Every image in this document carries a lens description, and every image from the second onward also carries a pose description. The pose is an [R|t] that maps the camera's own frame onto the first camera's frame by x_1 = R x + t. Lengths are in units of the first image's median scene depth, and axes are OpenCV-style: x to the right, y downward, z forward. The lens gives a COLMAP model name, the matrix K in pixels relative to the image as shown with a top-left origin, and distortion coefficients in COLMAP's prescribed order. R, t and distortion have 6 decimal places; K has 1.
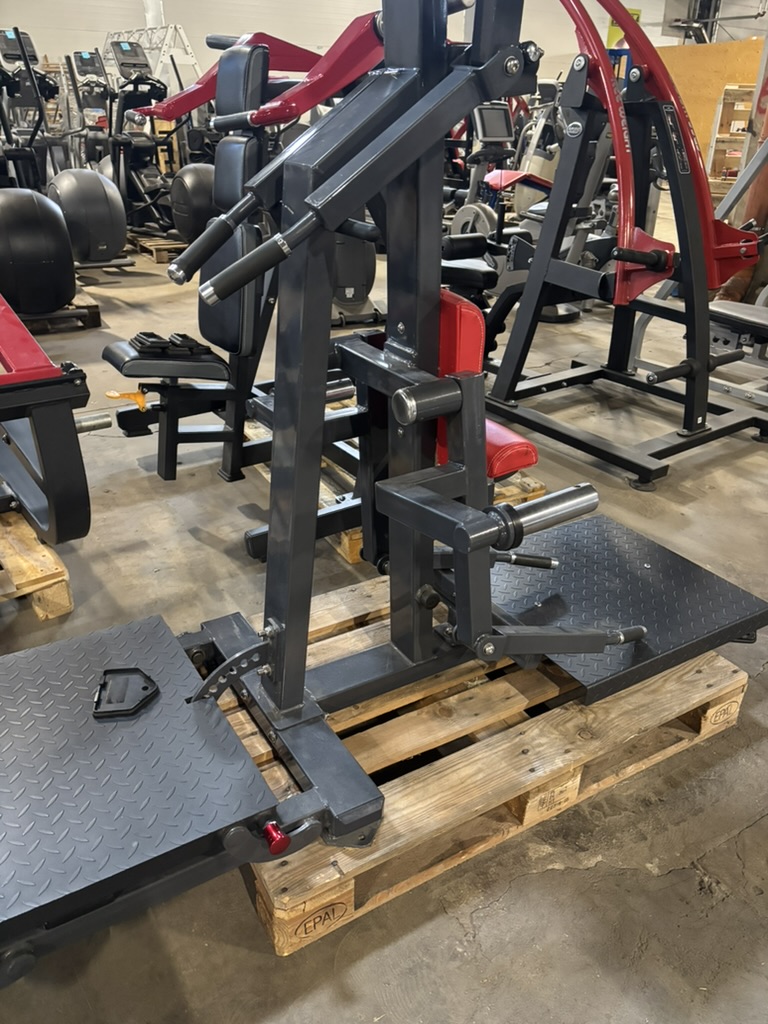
lens RADIAL K [[777.0, 0, 384.0], [0, 777.0, 512.0], [0, 0, 1]] dist [0.052593, -0.074391]
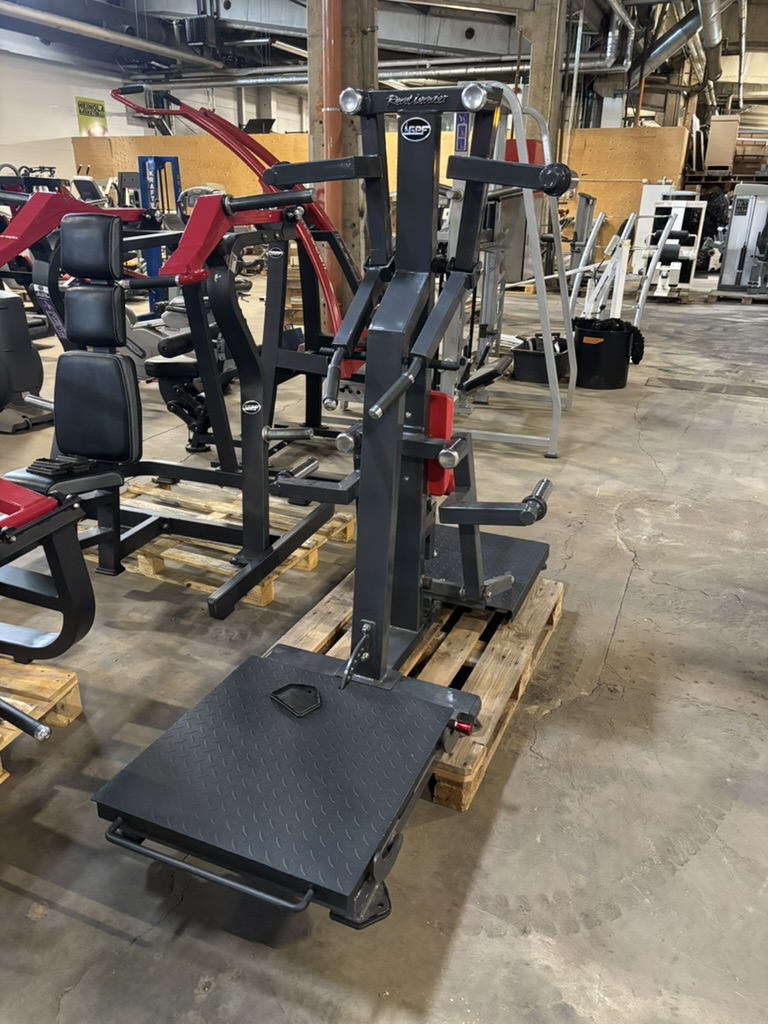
lens RADIAL K [[773.1, 0, 381.1], [0, 773.1, 515.5], [0, 0, 1]] dist [0.033781, -0.024144]
pose [[0.816209, -0.224407, 0.532394, -0.318957], [0.261575, 0.965166, 0.005805, -0.020078], [-0.515152, 0.134523, 0.846476, -0.103942]]
